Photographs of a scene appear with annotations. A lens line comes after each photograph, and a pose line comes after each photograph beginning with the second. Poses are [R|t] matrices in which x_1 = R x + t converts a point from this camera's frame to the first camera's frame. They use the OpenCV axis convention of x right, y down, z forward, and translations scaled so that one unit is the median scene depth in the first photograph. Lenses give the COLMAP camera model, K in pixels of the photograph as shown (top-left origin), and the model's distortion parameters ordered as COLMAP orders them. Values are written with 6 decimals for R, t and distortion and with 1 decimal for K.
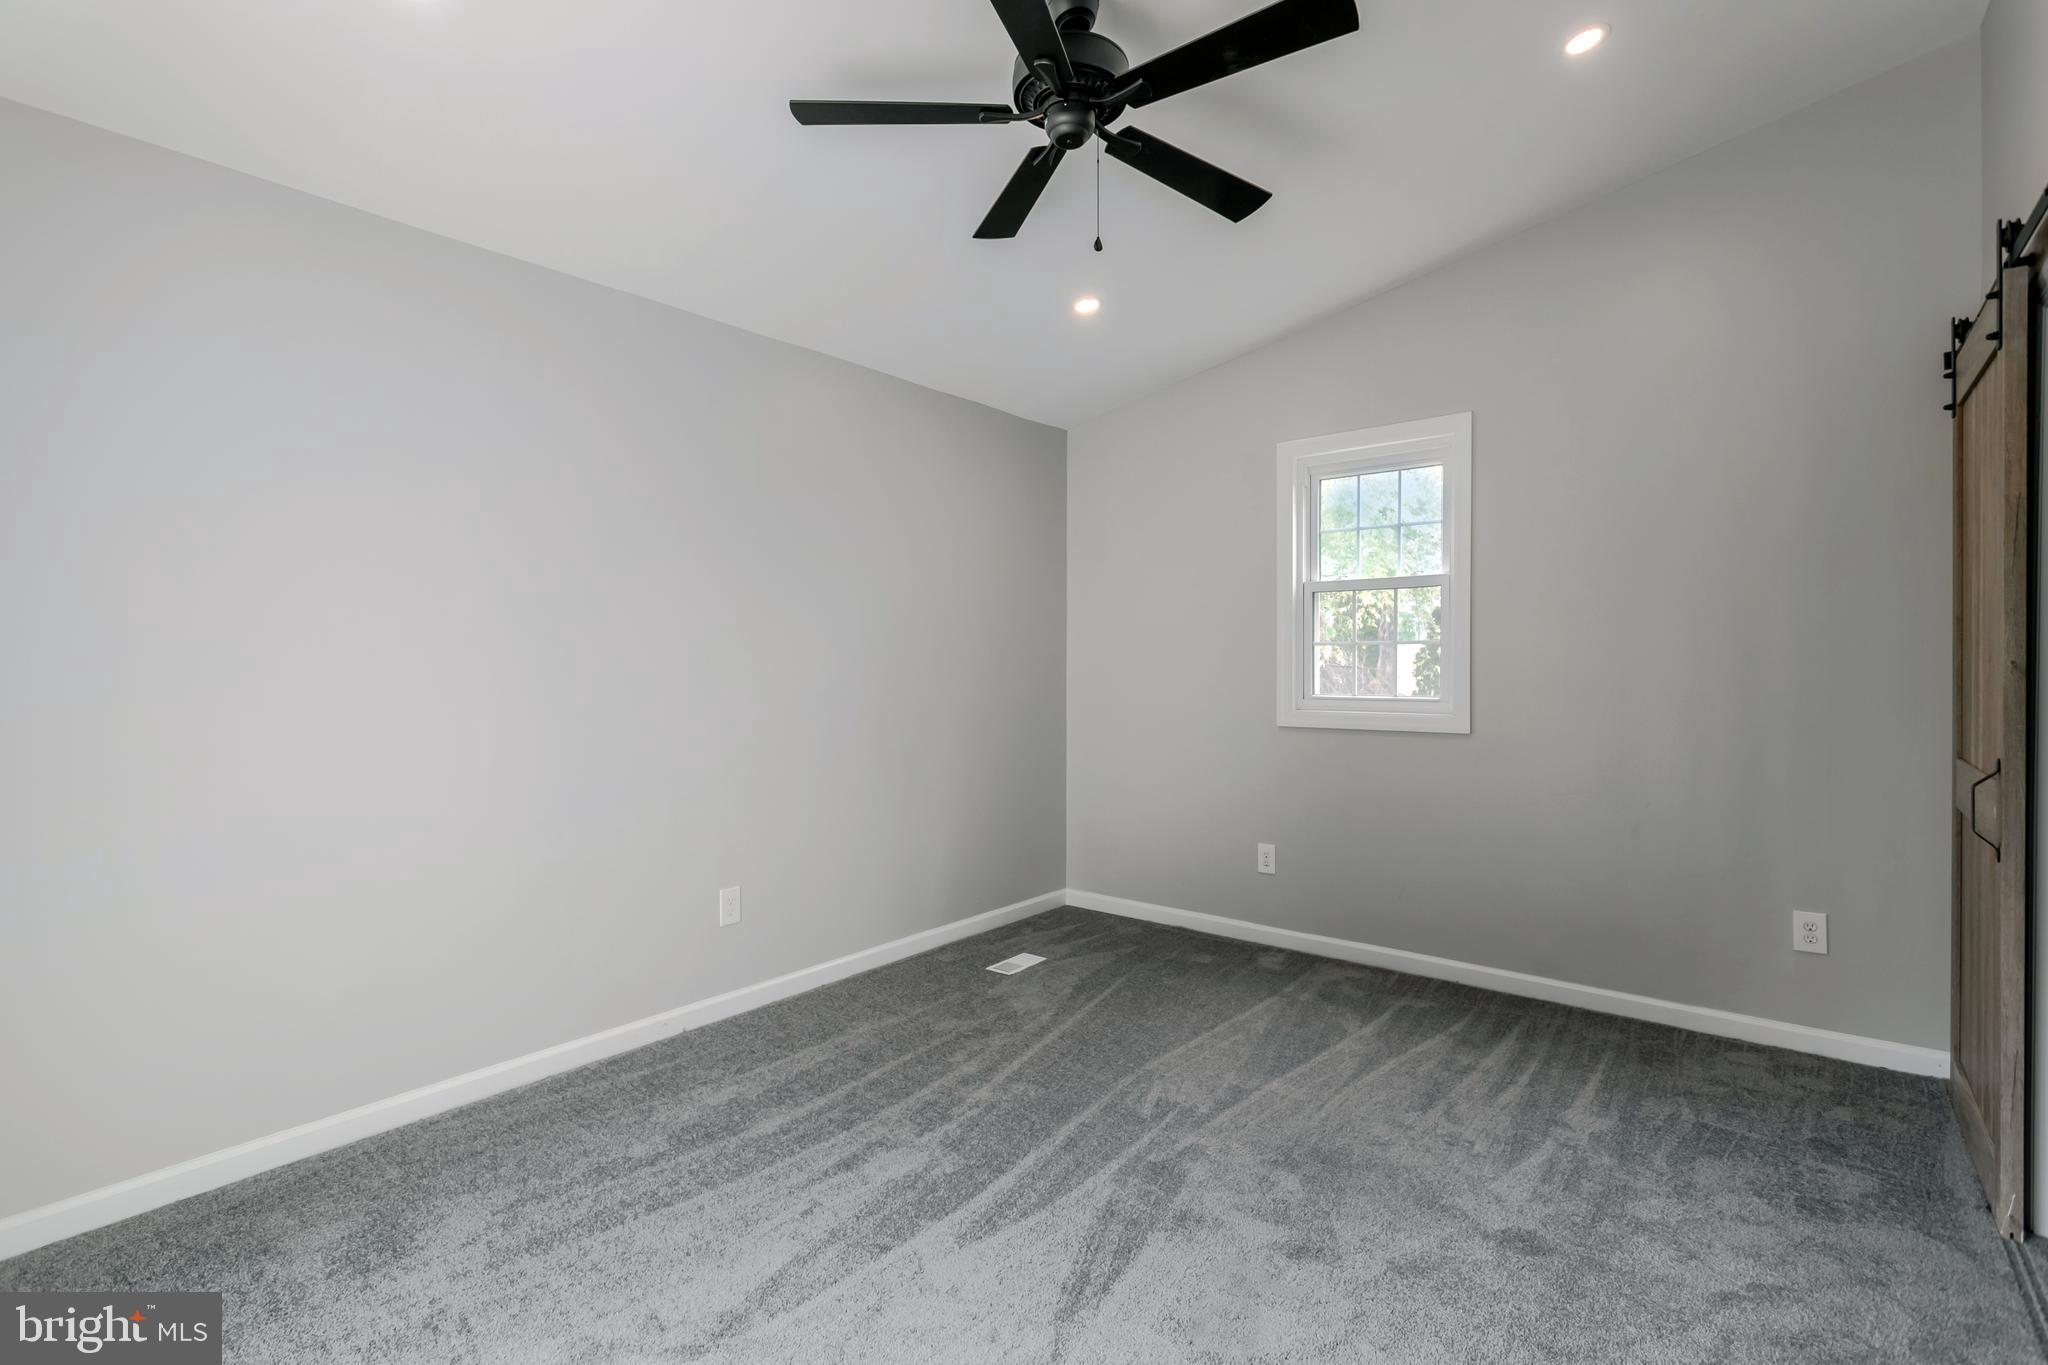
lens RADIAL K [[924.4, 0, 1024.0], [0, 924.4, 682.5], [0, 0, 1]] dist [-0.002064, -0.000144]
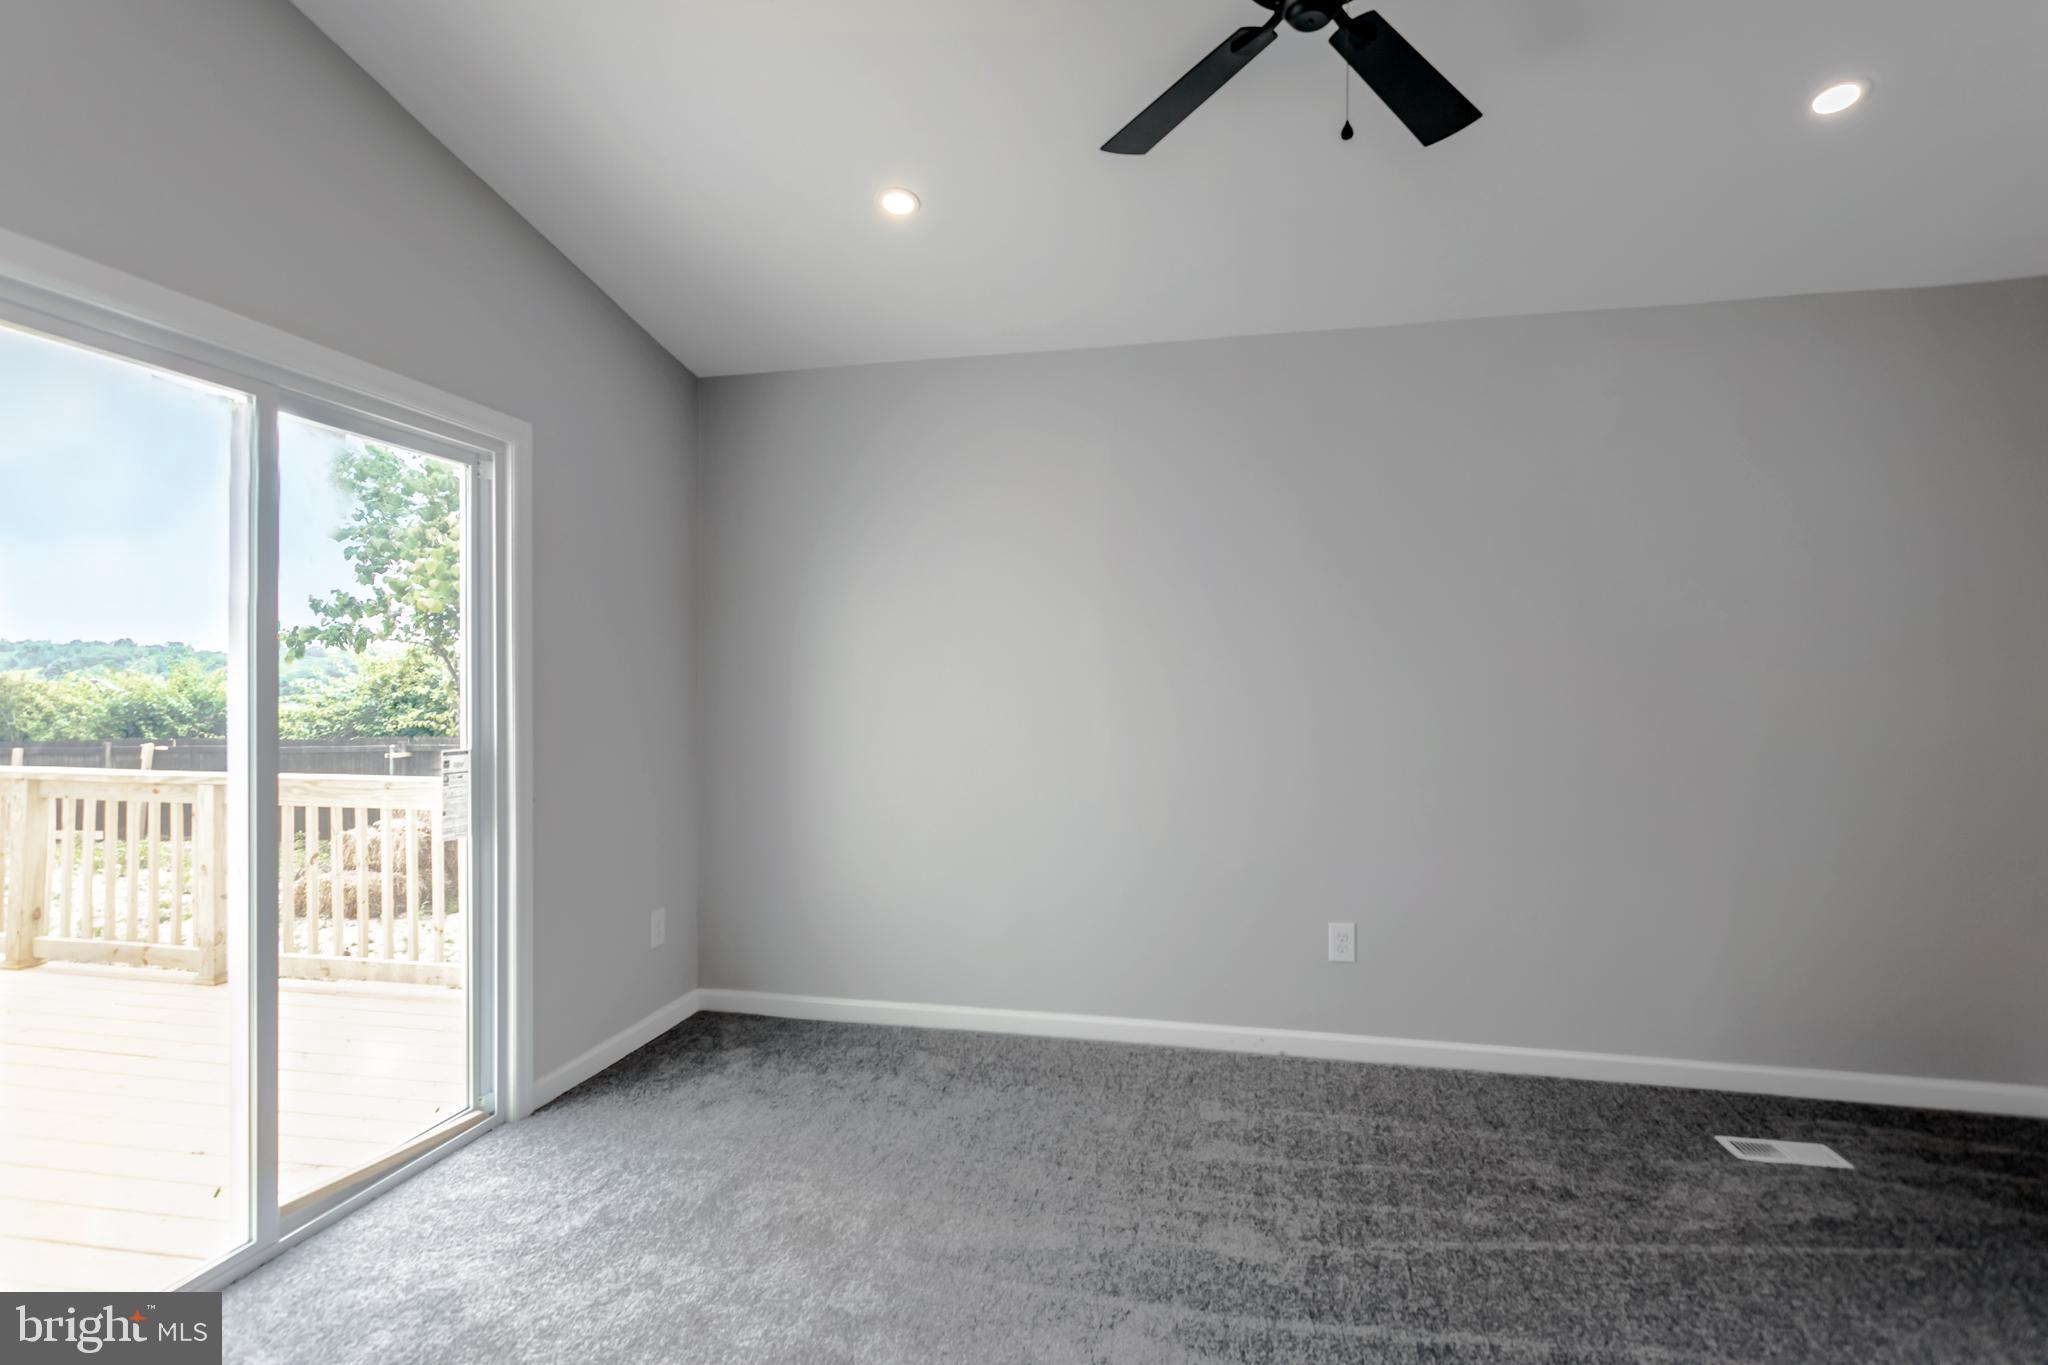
lens RADIAL K [[975.0, 0, 1042.3], [0, 975.0, 688.9], [0, 0, 1]] dist [0.006450, 0.000440]
pose [[0.465653, 0.002588, -0.884964, 0.422573], [-0.018715, 0.999801, -0.006924, -0.002692], [0.884770, 0.019786, 0.465608, 0.267240]]
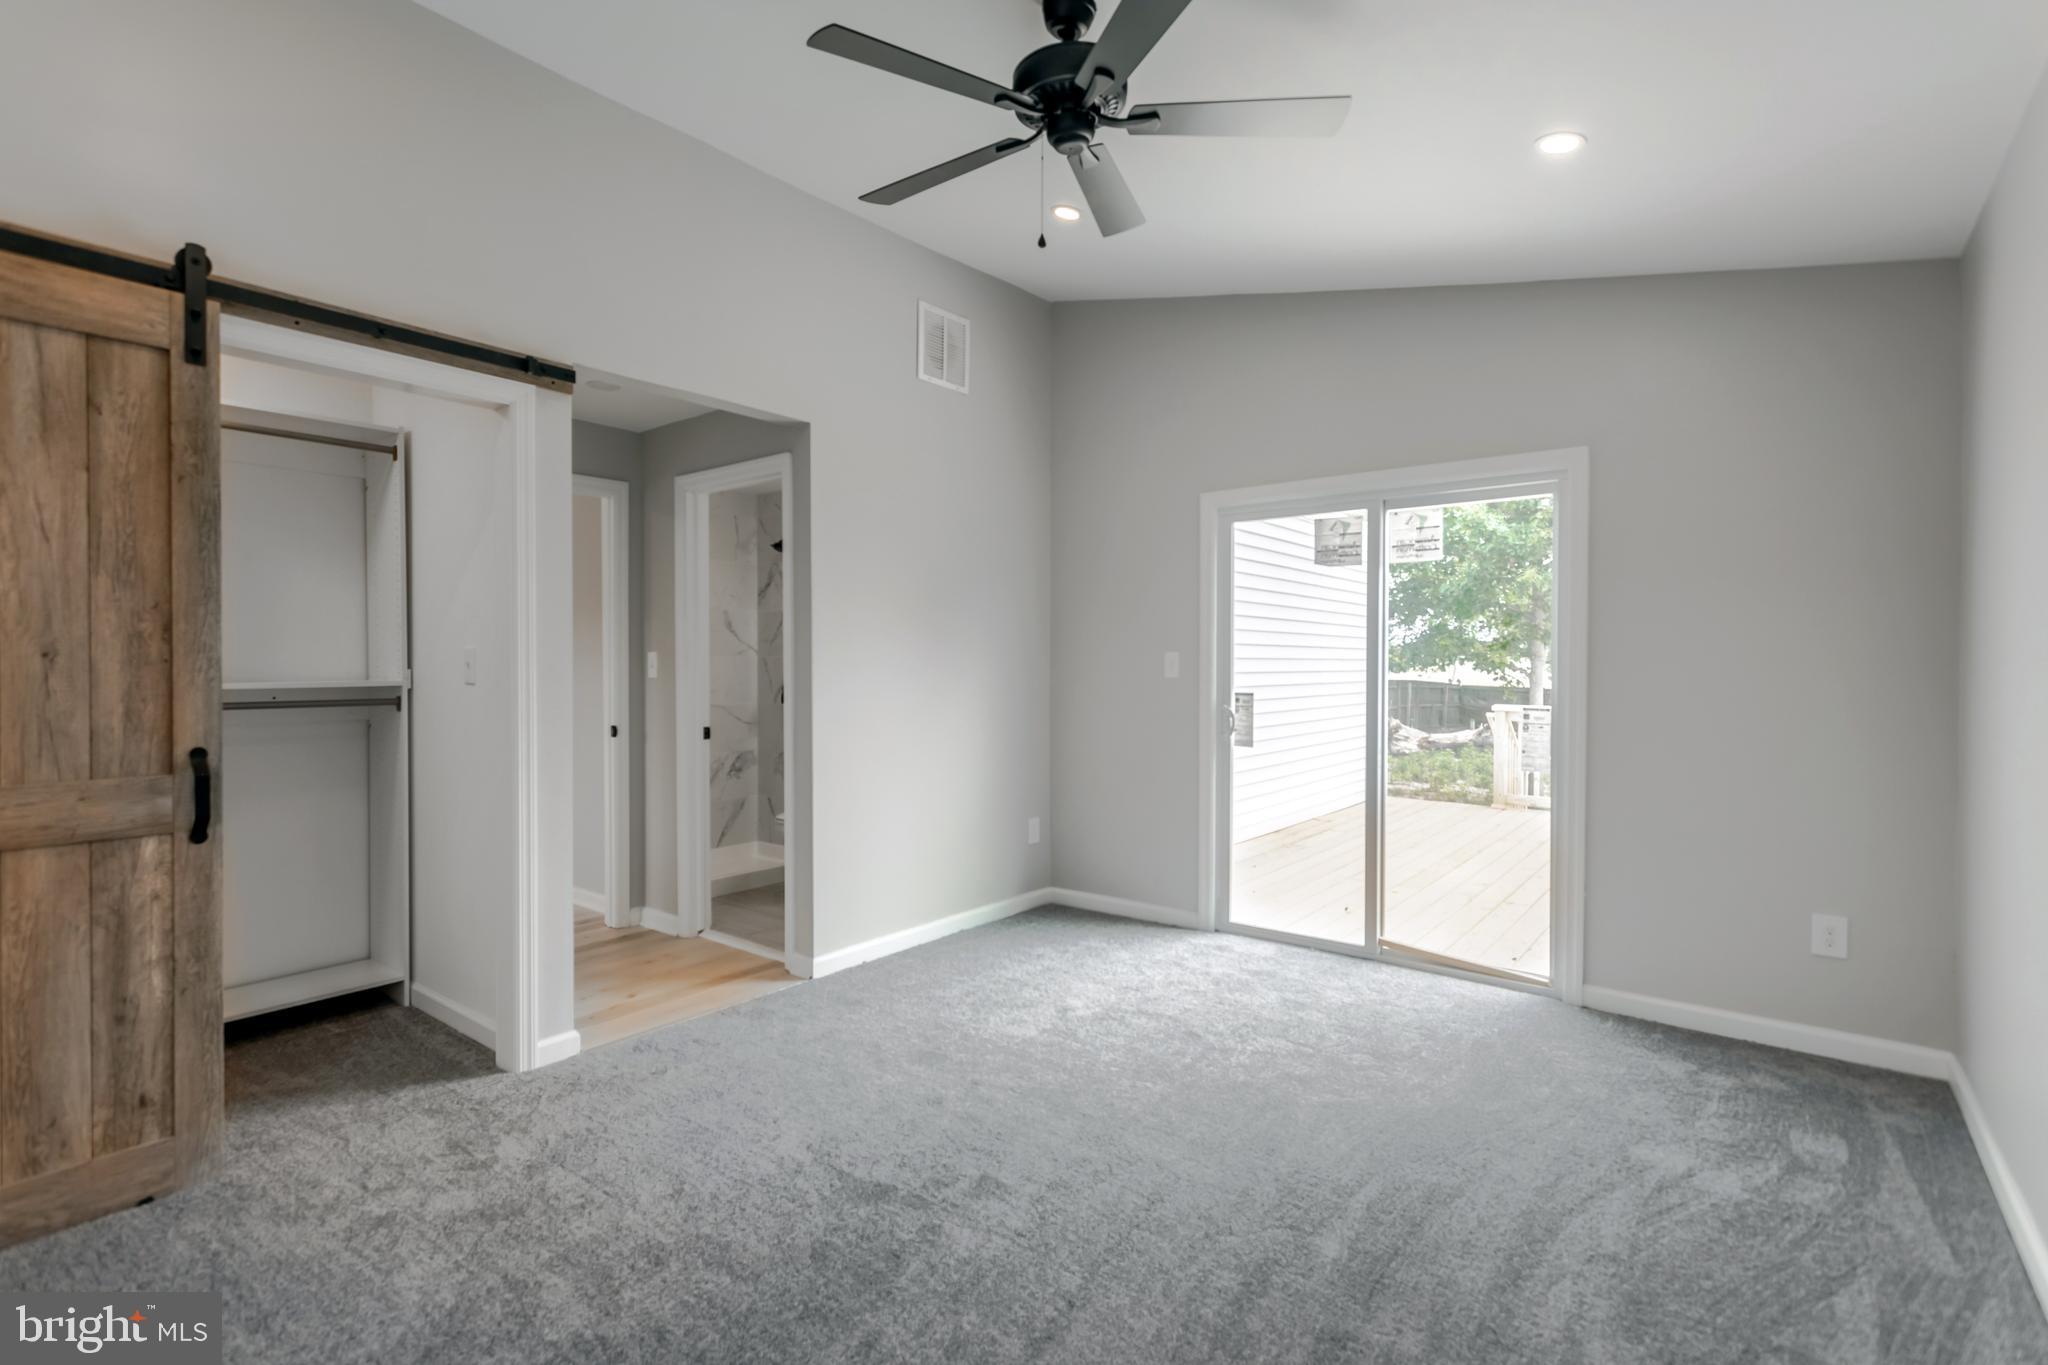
lens RADIAL K [[964.2, 0, 1020.7], [0, 964.2, 674.7], [0, 0, 1]] dist [0.002170, 0.000698]
pose [[-0.999839, -0.002372, -0.017759, 0.078356], [-0.003096, 0.999159, 0.040880, -0.028603], [0.017647, 0.040928, -0.999006, 1.309438]]
